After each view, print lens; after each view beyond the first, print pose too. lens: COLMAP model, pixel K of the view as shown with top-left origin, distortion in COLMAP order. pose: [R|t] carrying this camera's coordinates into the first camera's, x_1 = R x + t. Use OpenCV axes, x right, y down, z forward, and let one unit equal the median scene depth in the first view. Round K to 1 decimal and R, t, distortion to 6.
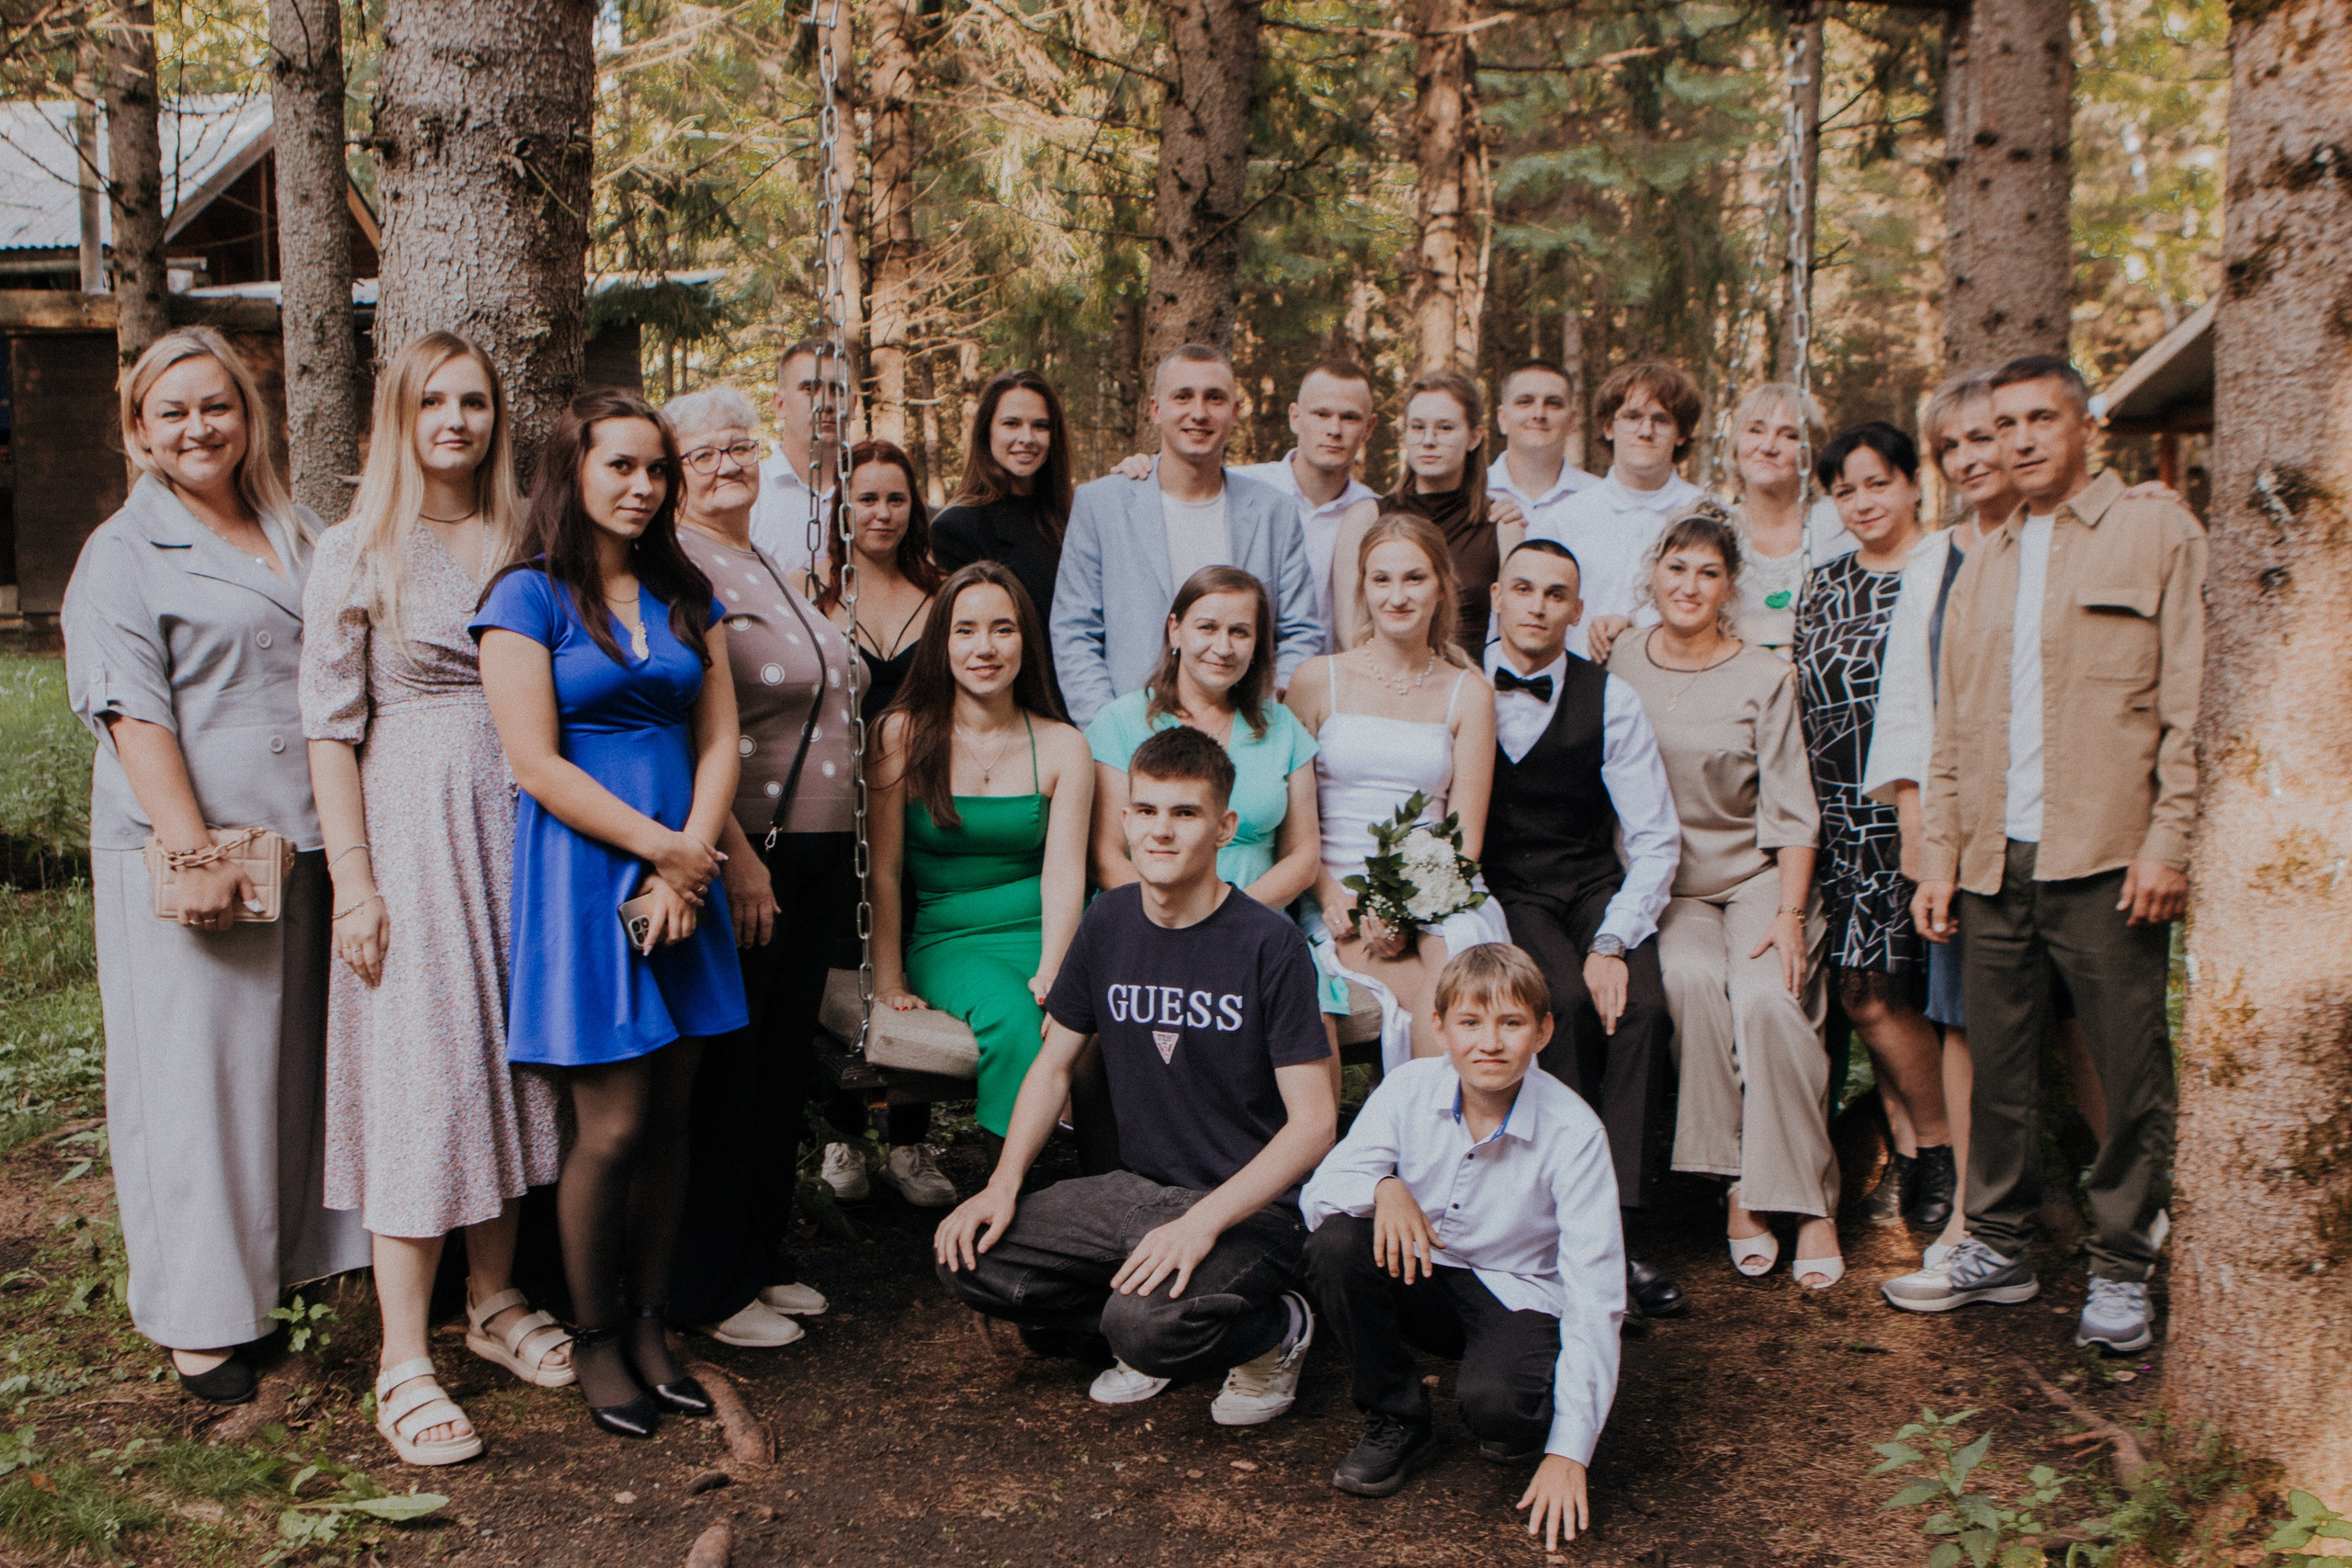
lens RADIAL K [[2627.6, 0, 1176.9], [0, 2627.6, 781.1], [0, 0, 1]] dist [-0.077625, 0.000000]
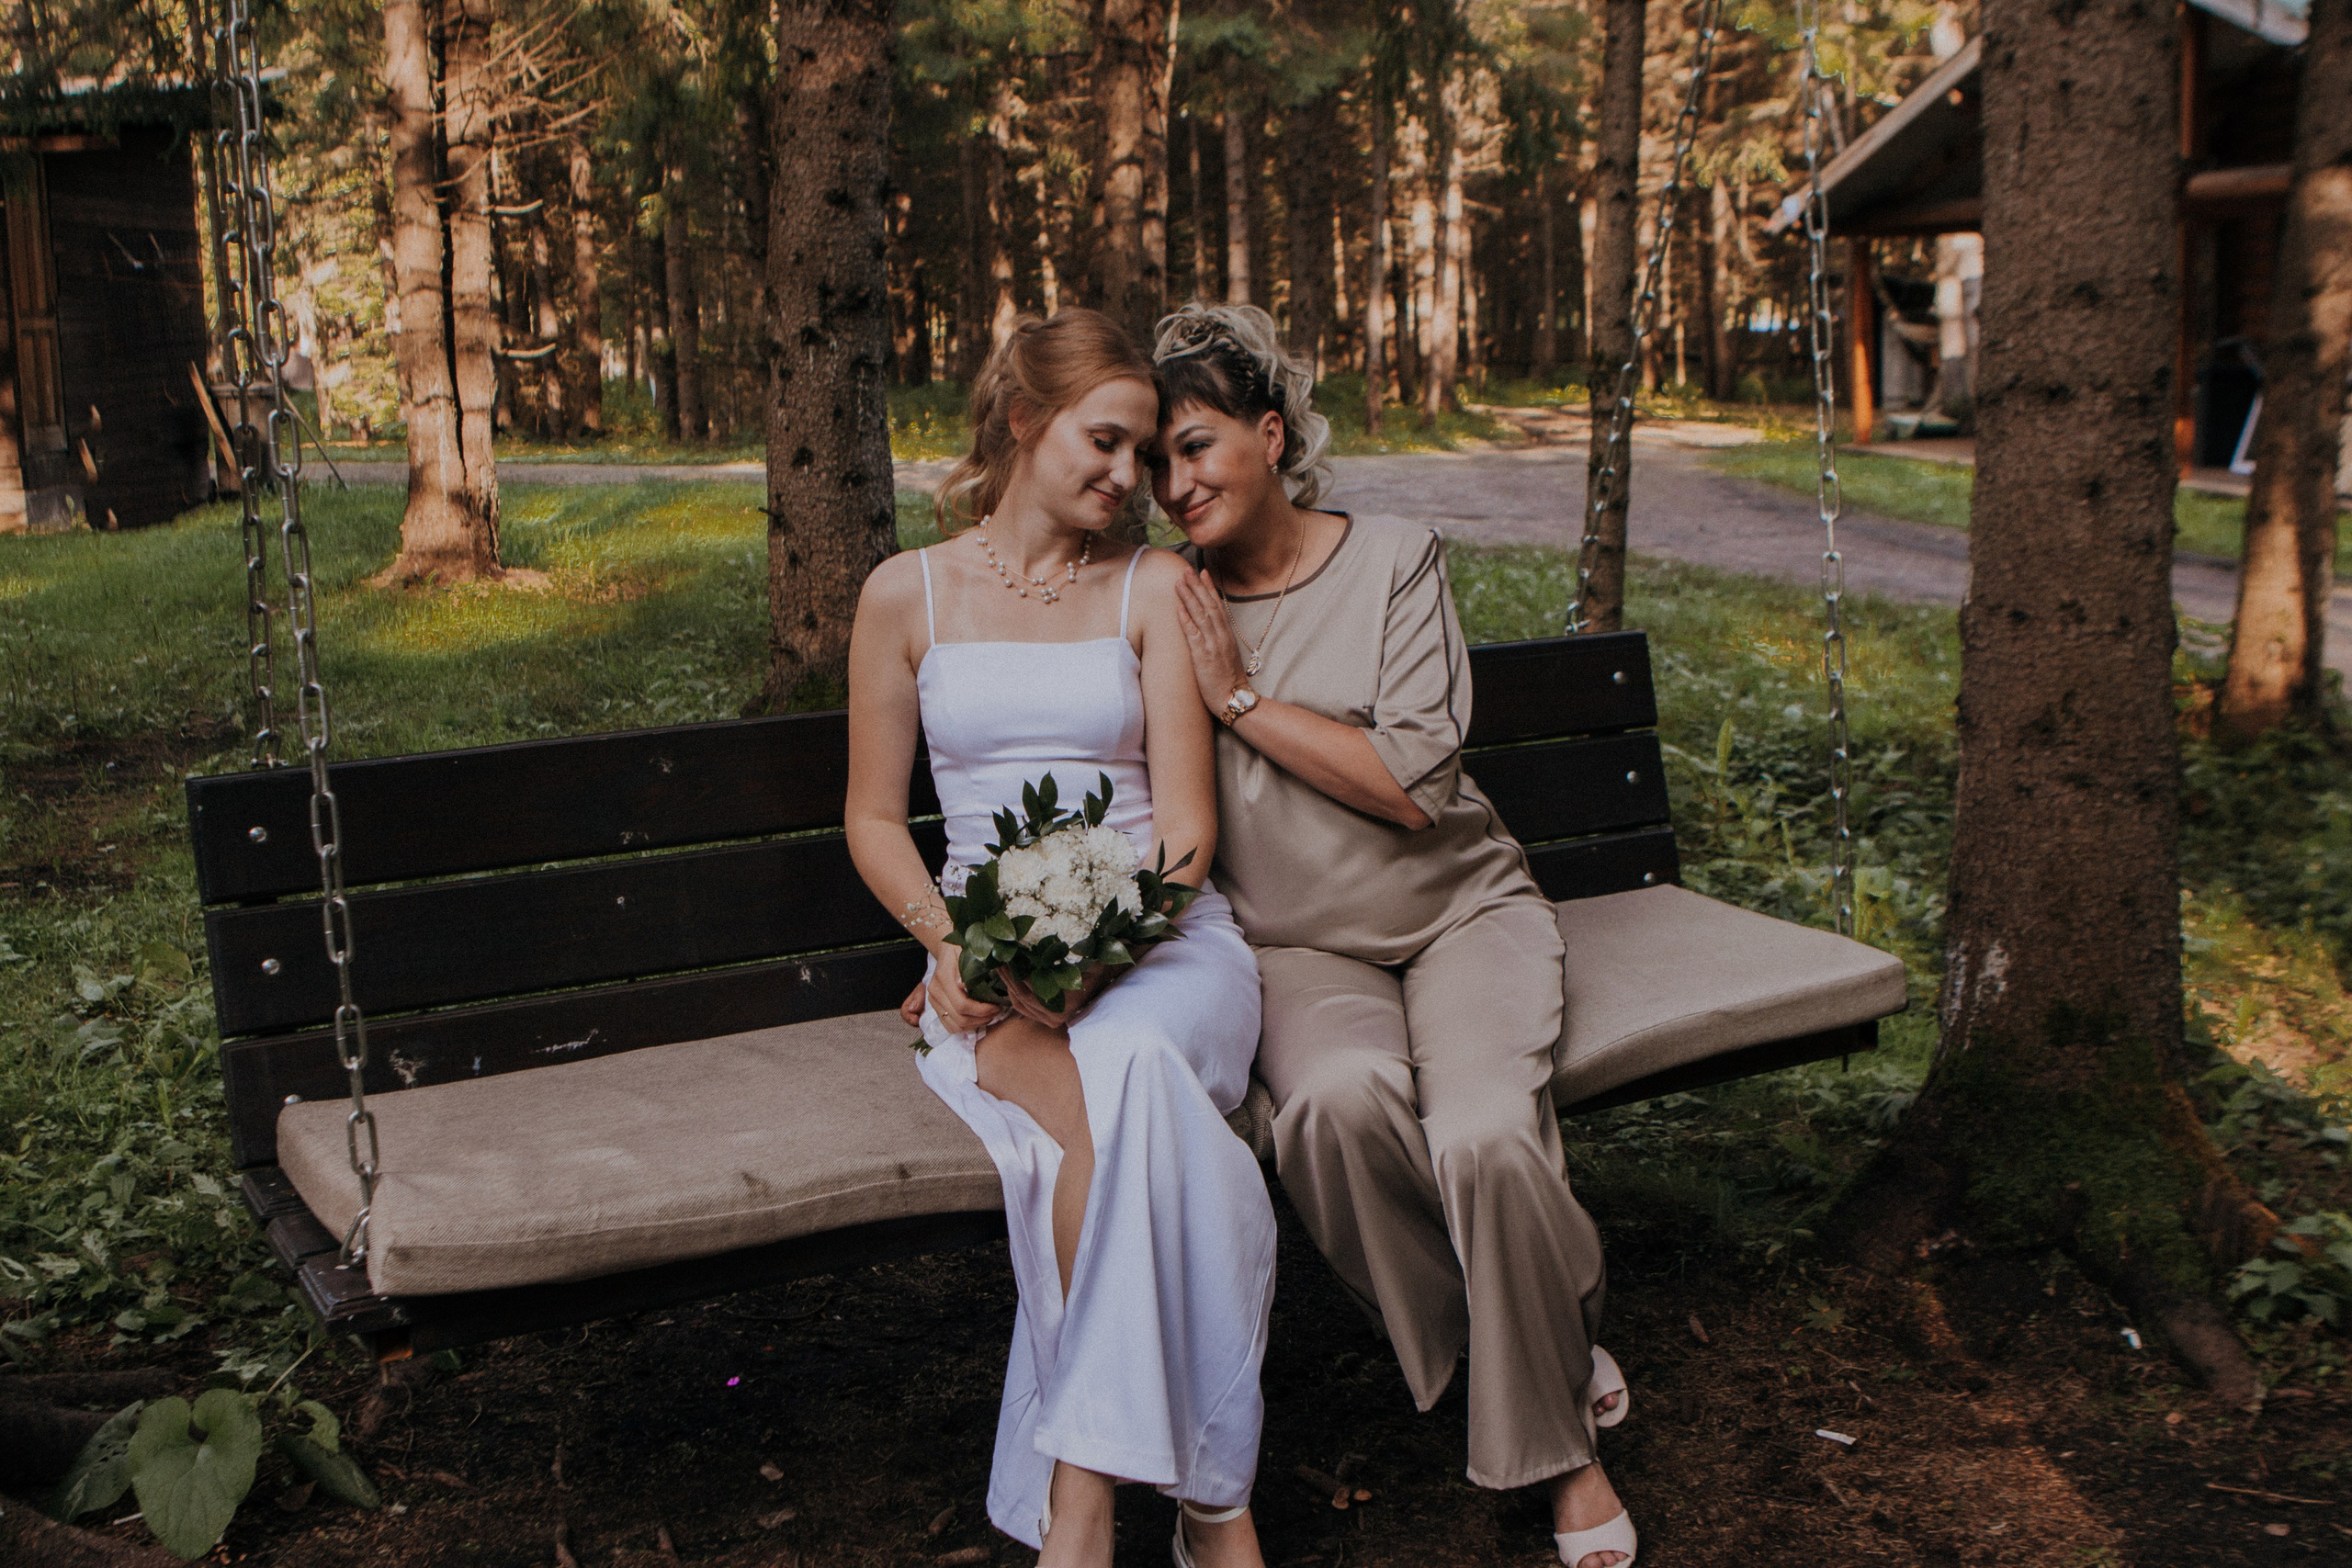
lens RADIAL K [[2627.6, 0, 1176.0], [0, 2627.6, 782.4], [0, 0, 1]] dist [-0.077625, 0.000000]
pose [[0.990477, -0.038982, 0.132045, -0.009764], [0.030236, 0.997254, 0.067607, -0.033862], [-0.134318, -0.062971, 0.988936, 0.406710]]
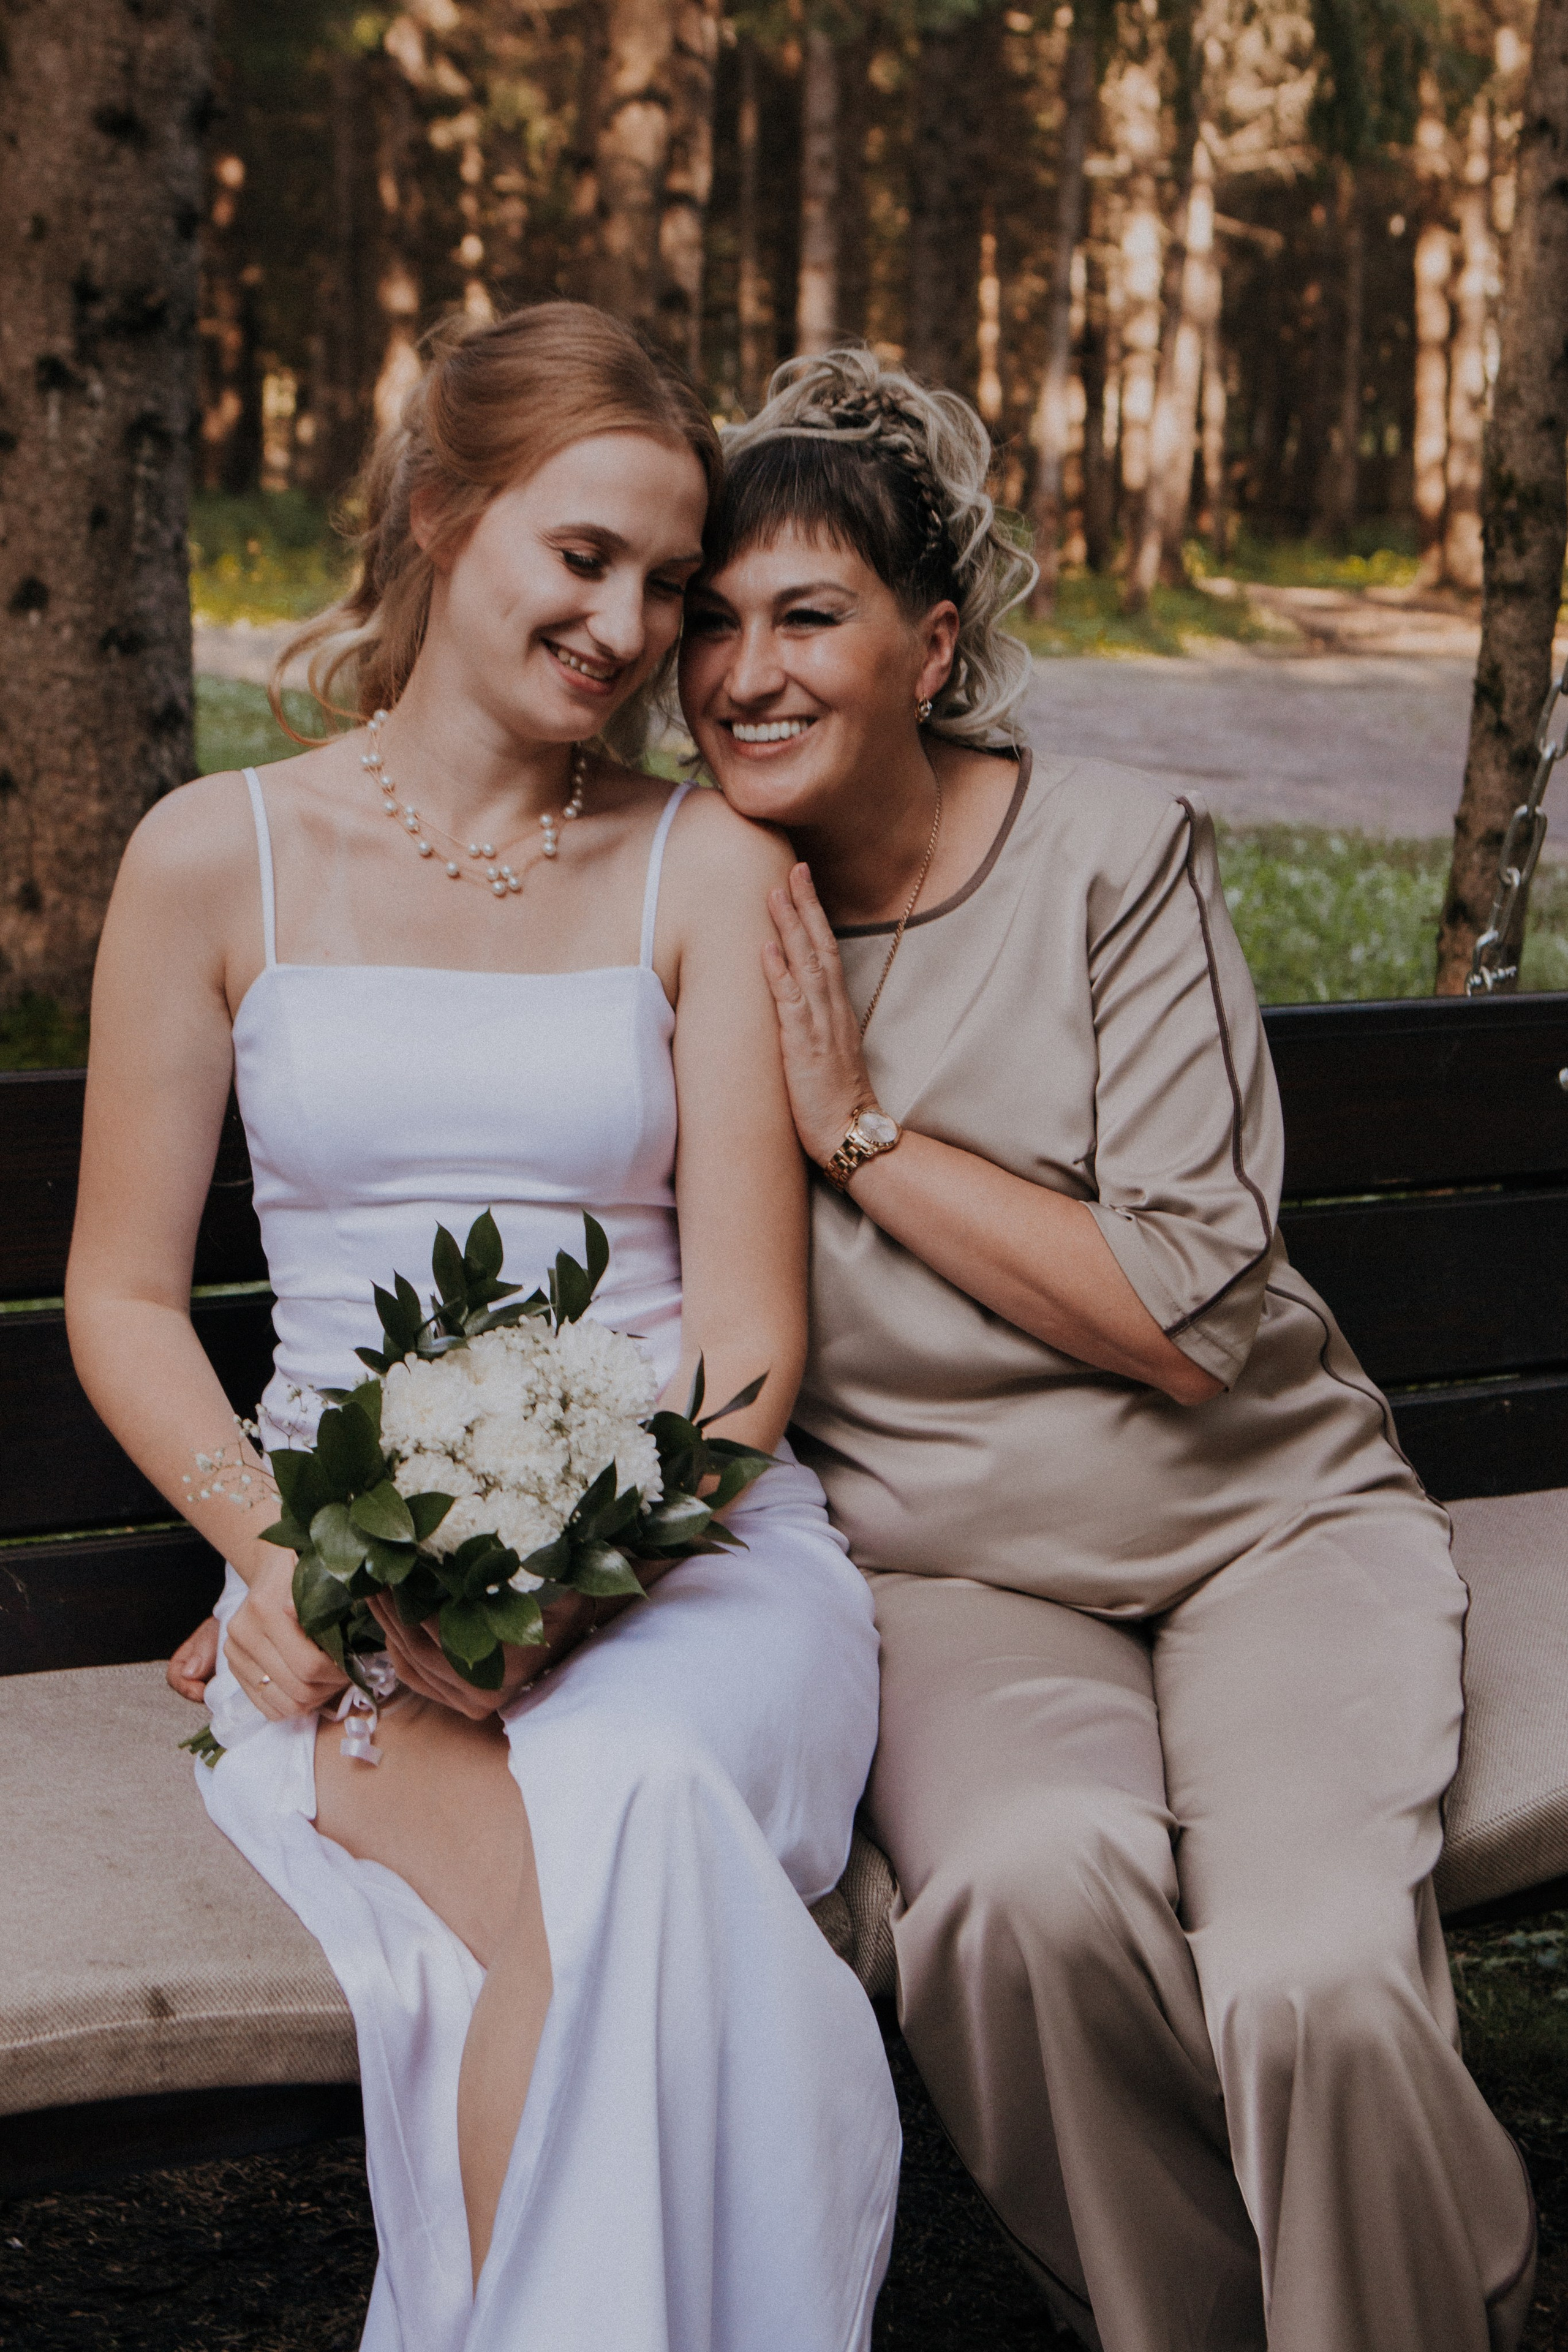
lens RADIAL K [[4572.8, 0, 785.1], [0, 4572.8, 1136.0], [0, 0, 1]] dist [0.039507, 0.000000]
pose [[0.987045, 0.011424, 0.160036, -0.010164], [-0.019713, 0.998539, 0.050302, -0.032603], [-0.159228, -0.052806, 0.985829, 0.480461]]
